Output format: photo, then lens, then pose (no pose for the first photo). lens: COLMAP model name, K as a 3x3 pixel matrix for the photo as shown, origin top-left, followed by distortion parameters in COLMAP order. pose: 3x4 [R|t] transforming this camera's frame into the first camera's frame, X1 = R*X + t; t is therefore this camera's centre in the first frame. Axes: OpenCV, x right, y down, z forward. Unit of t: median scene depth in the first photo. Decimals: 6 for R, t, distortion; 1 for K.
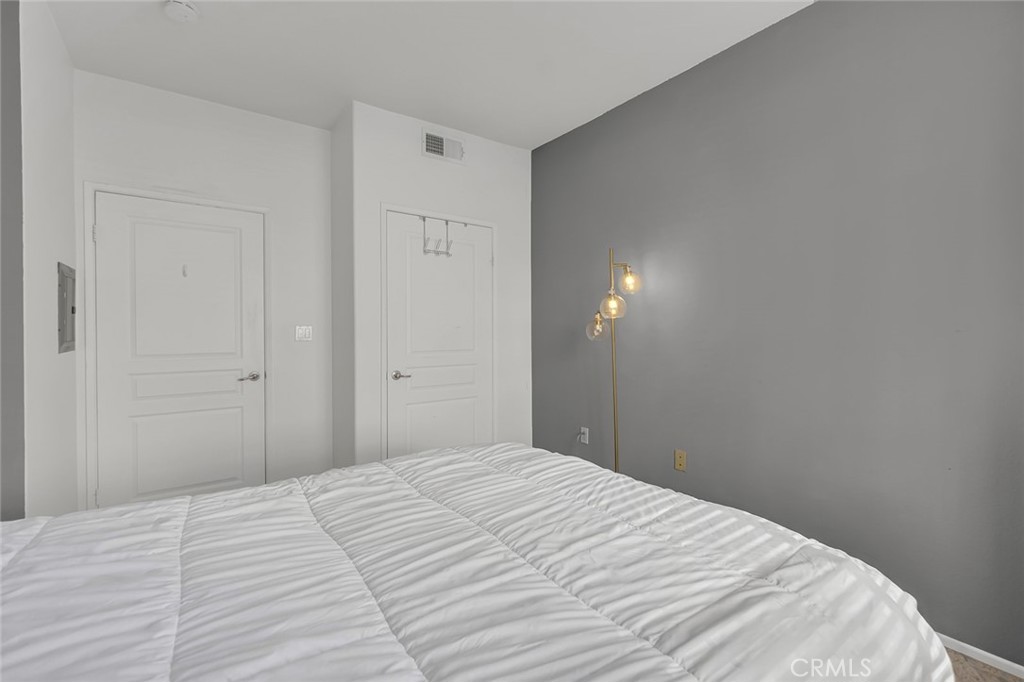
lens RADIAL K [[442.4, 0, 494.5], [0, 442.4, 332.1], [0, 0, 1]] dist [-0.004182, -0.000349]
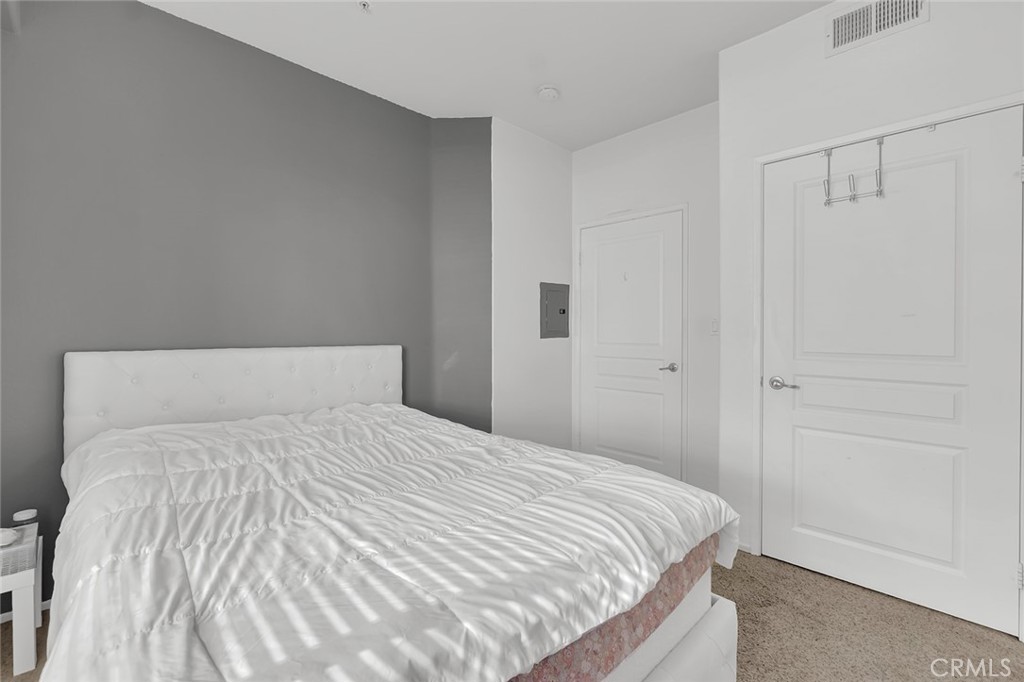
lens RADIAL K [[442.4, 0, 494.5], [0, 442.4, 332.1], [0, 0, 1]] dist [-0.004182, -0.000349]
pose [[0.138057, 0.008927, -0.990384, 0.975910], [-0.004781, 0.999954, 0.008347, 0.019319], [0.990413, 0.003583, 0.138093, 0.949275]]
